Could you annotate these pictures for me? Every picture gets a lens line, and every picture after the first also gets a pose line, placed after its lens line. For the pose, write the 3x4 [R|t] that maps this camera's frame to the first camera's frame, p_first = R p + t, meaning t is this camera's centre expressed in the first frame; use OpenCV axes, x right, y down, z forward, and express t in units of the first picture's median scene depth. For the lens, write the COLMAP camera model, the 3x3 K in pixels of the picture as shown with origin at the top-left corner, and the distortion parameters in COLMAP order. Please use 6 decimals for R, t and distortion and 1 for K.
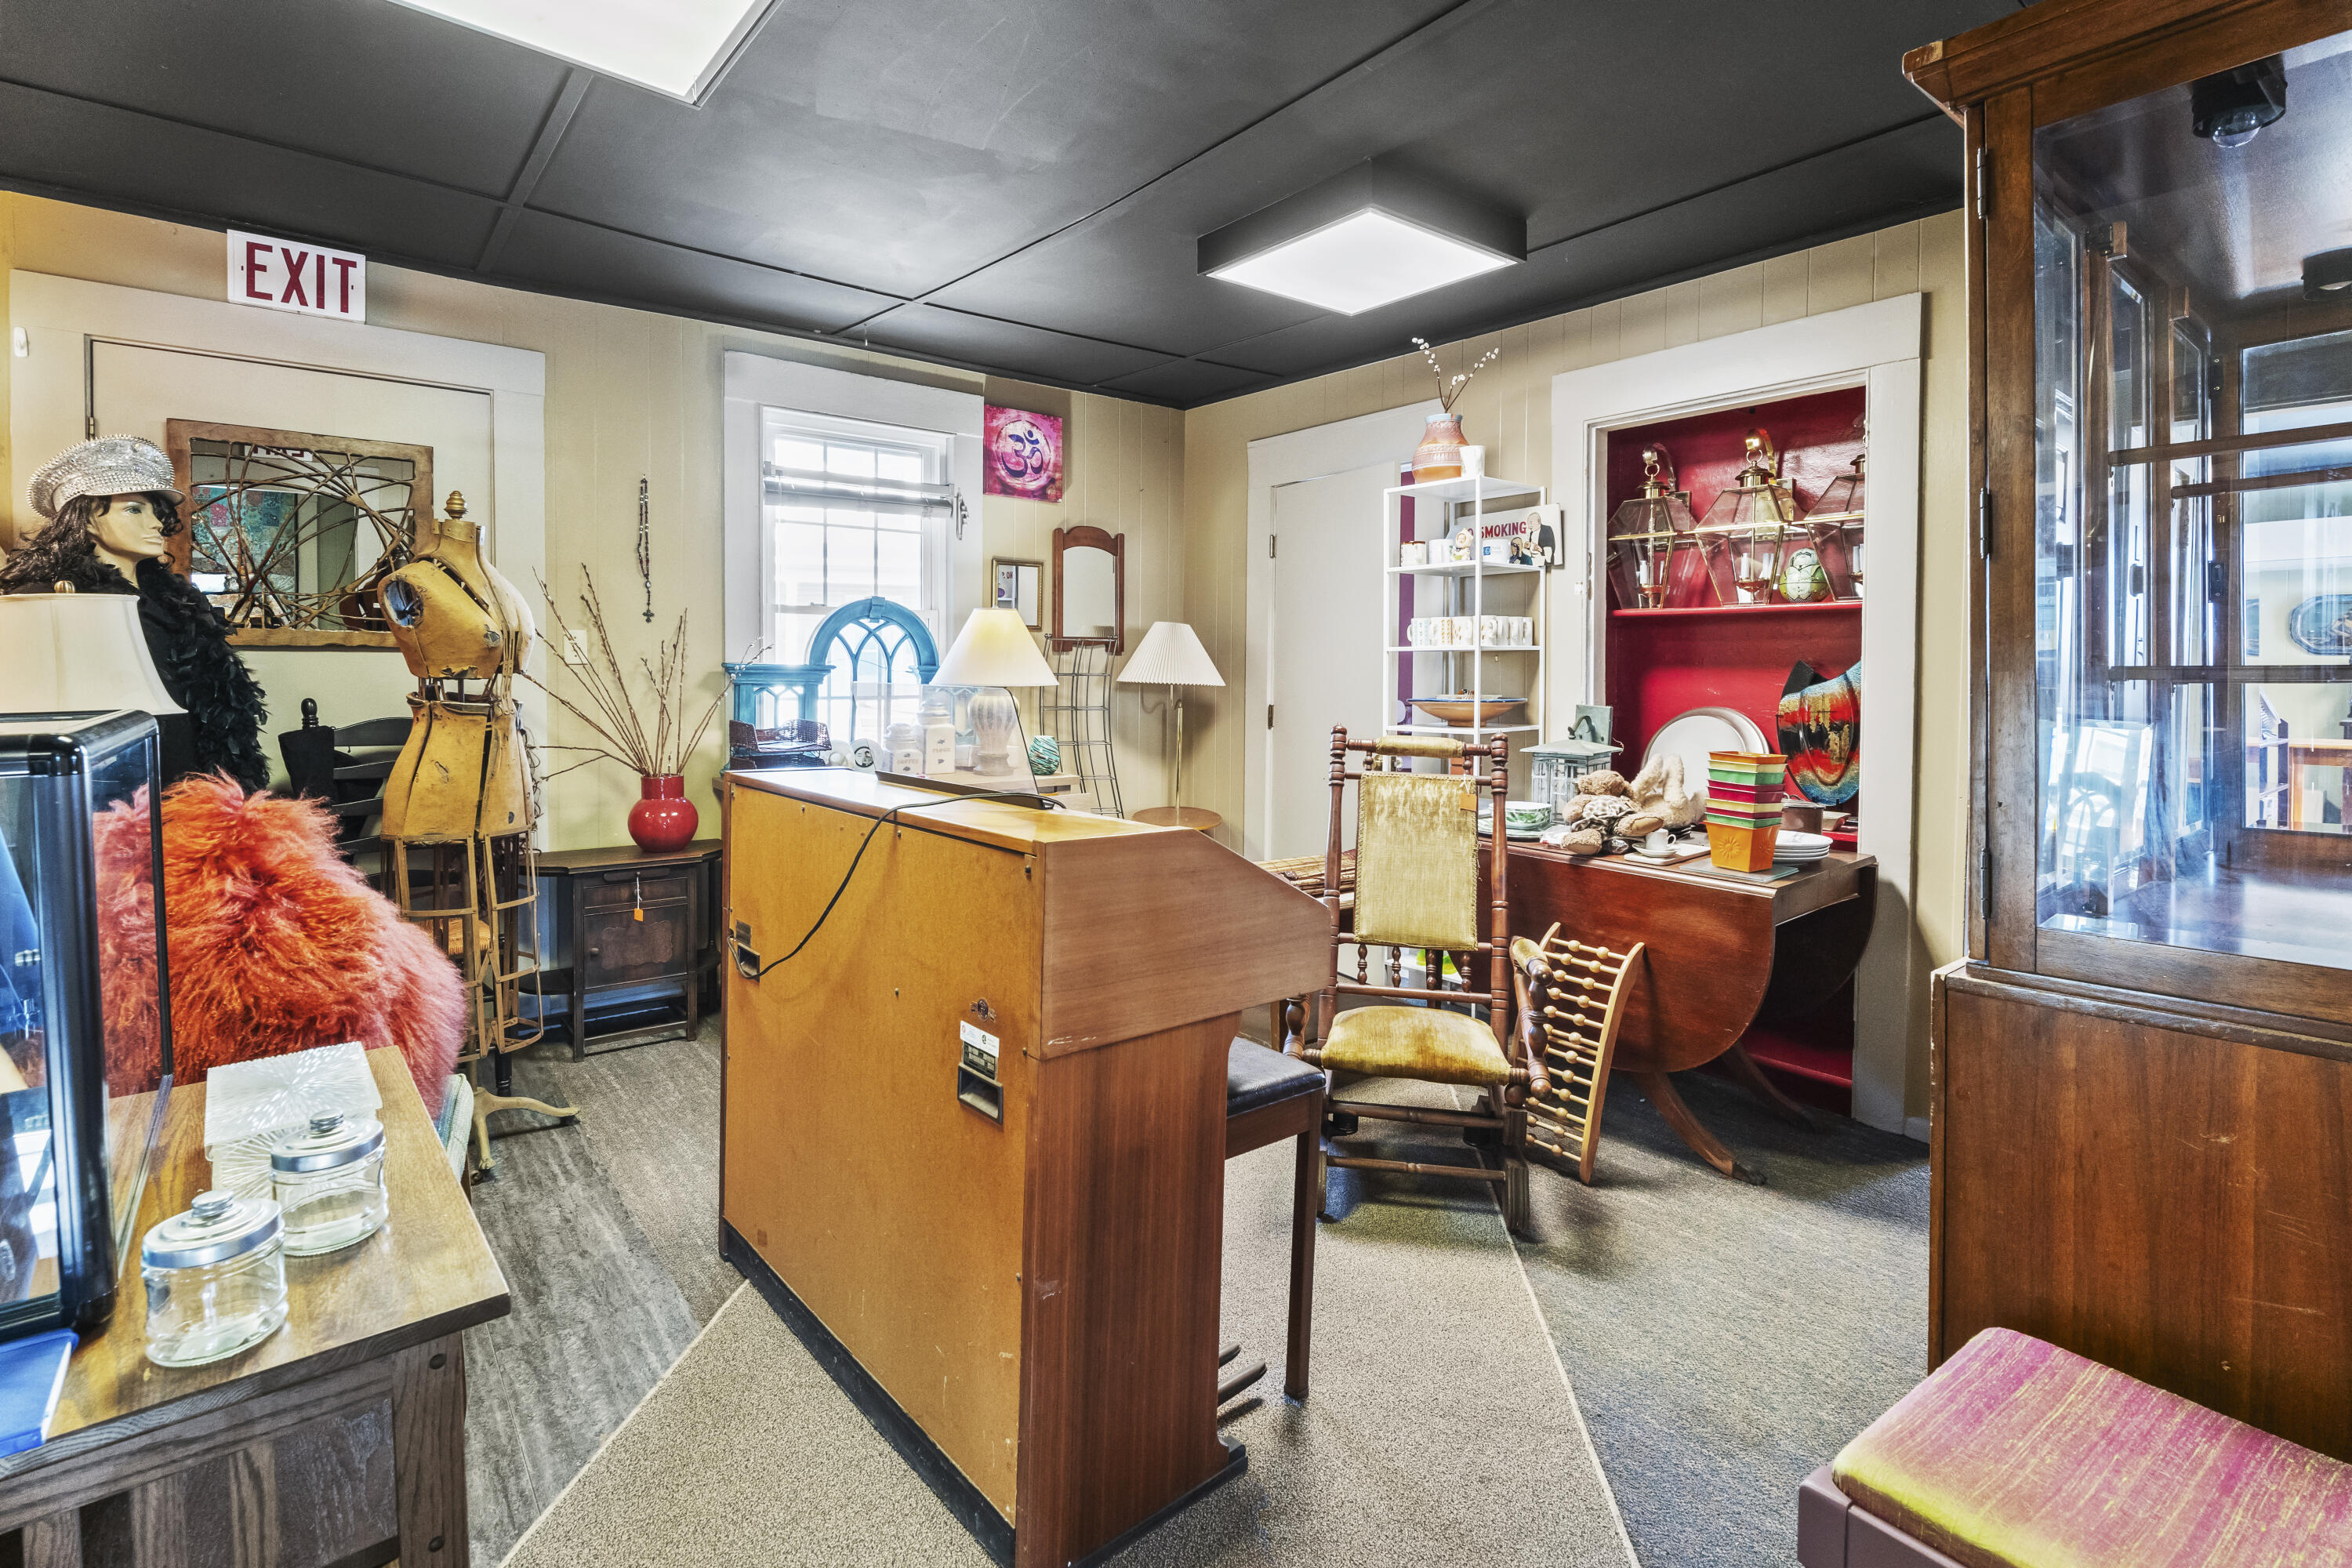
lens RADIAL K [[1102.8, 0, 1190.2], [0, 1102.8, 795.9], [0, 0, 1]] dist [0.000224, -0.000737]
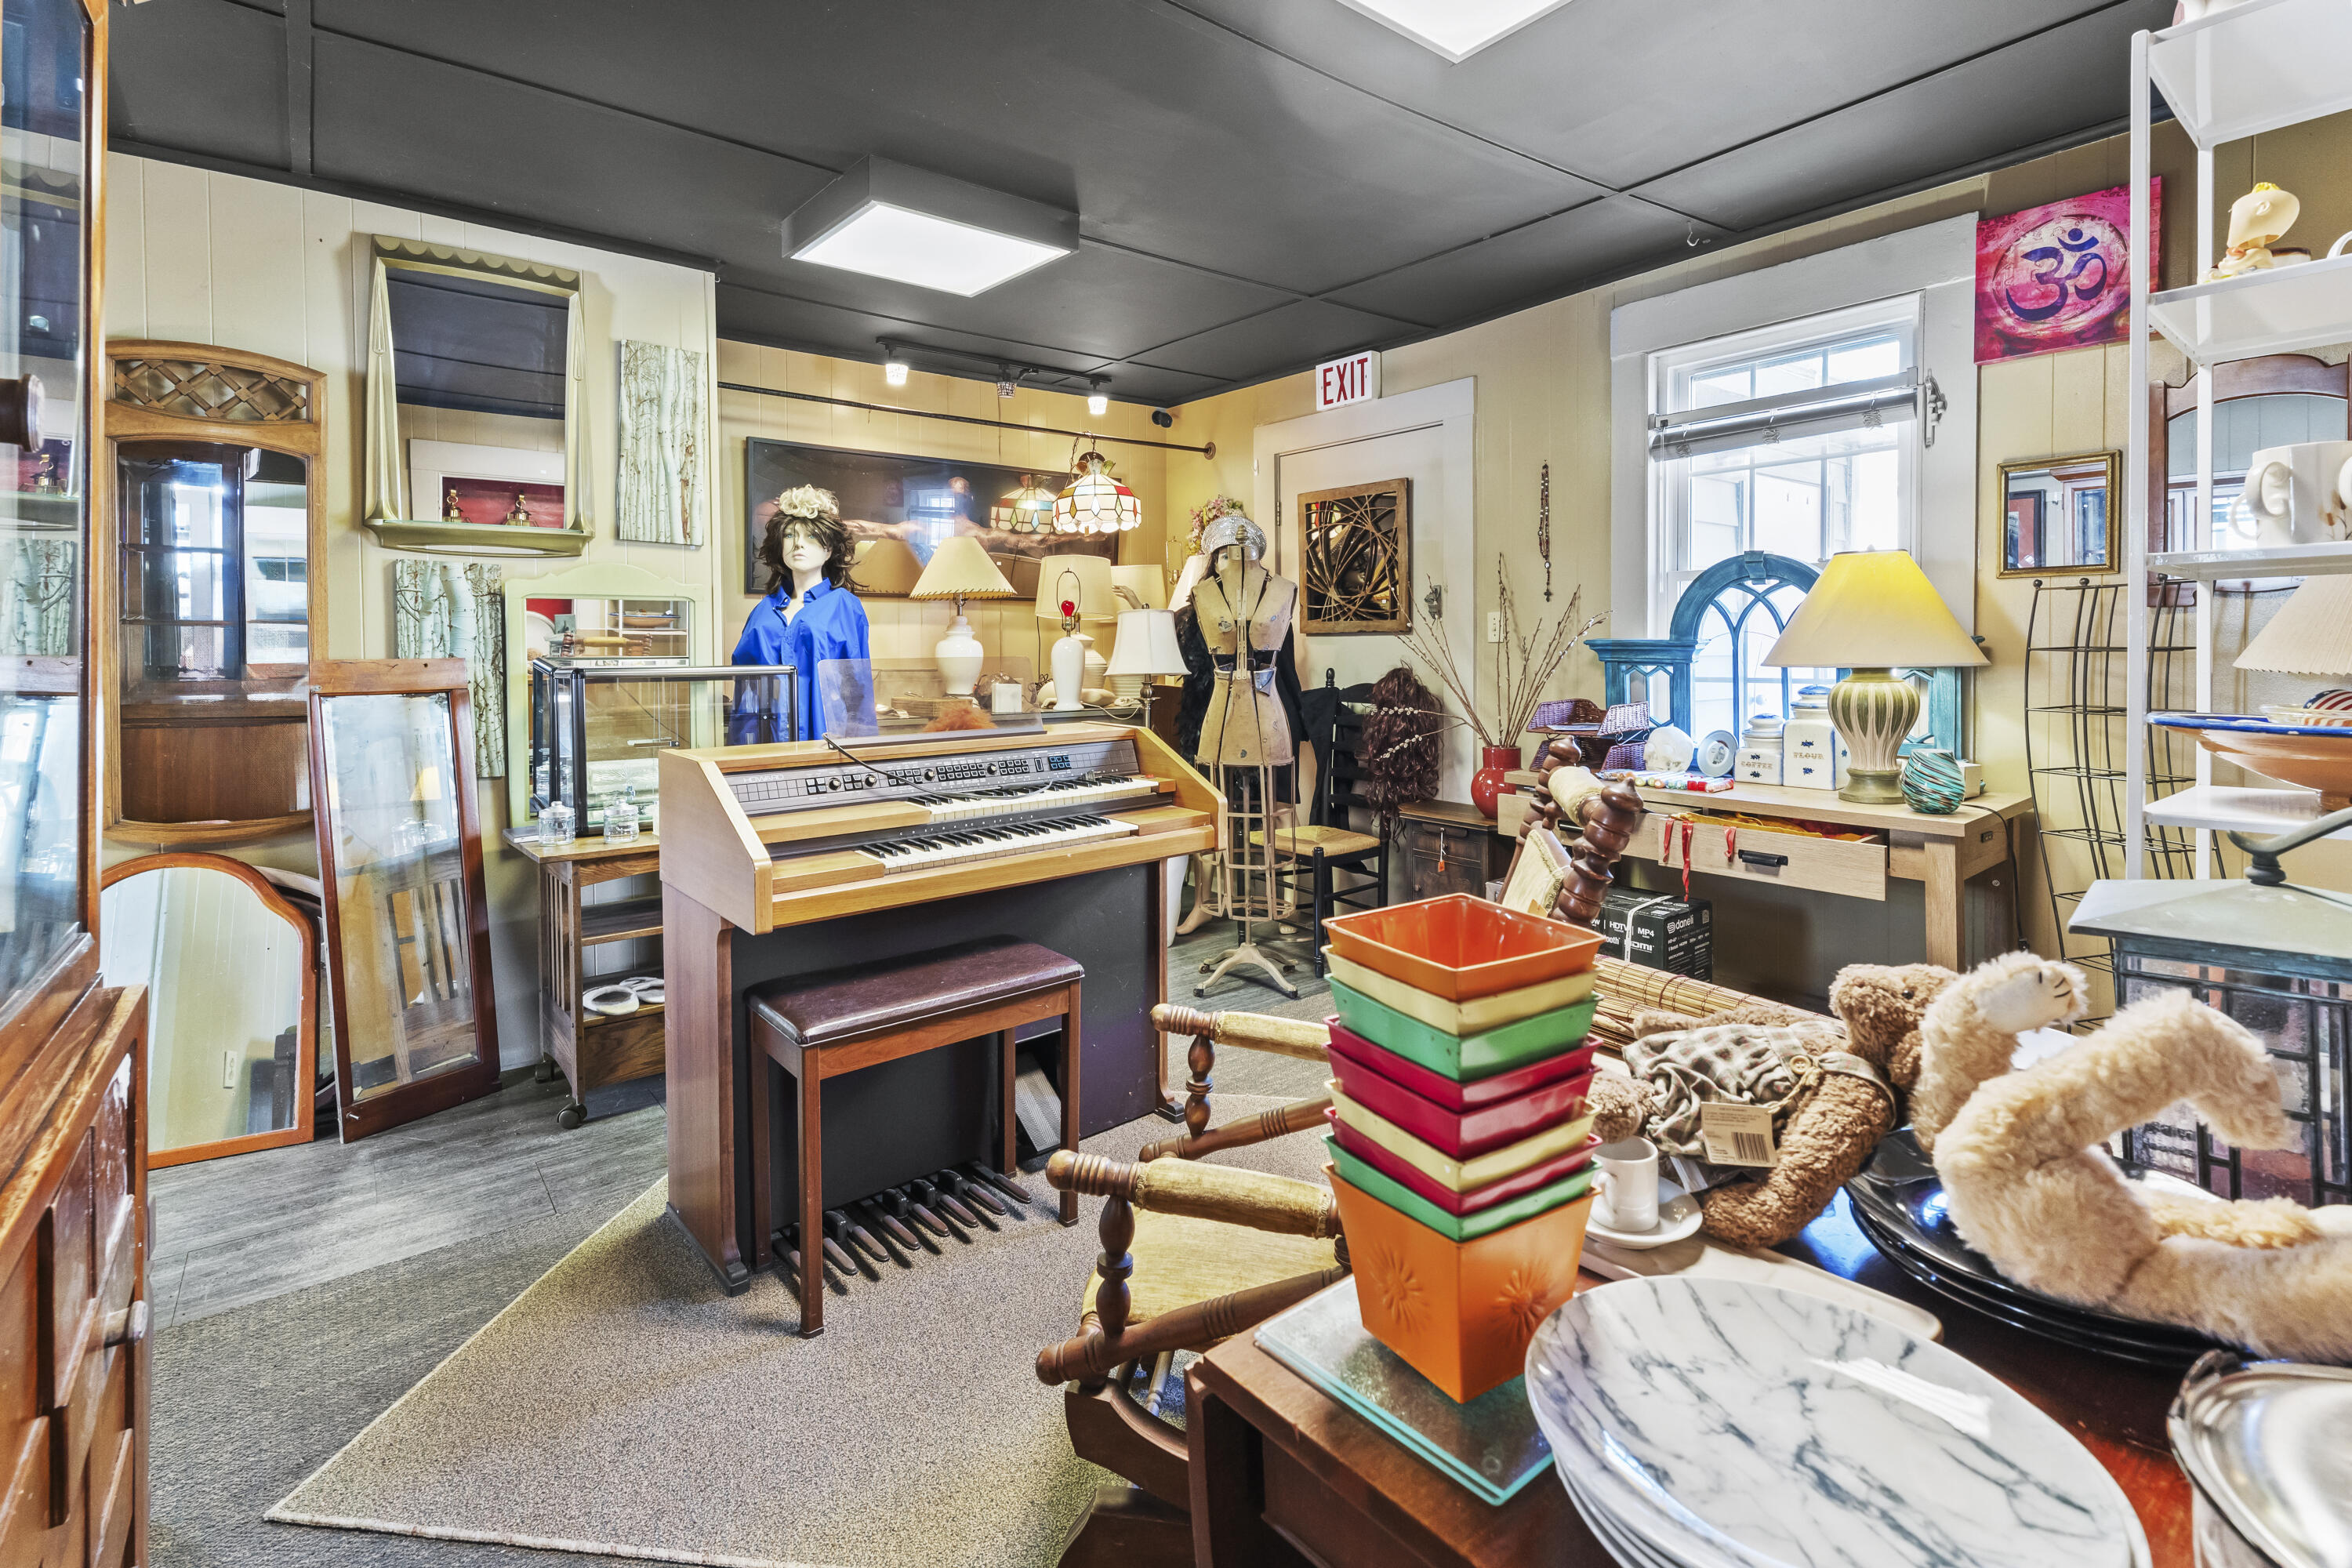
lens RADIAL K [[1102.8, 0, 1184.2], [0, 1102.8, 772.9], [0, 0, 1]] dist [0.000224, -0.000737]
pose [[-0.019947, 0.108735, -0.993871, 0.527782], [-0.104609, 0.988385, 0.110234, -0.070715], [0.994313, 0.106167, -0.008340, 0.635750]]
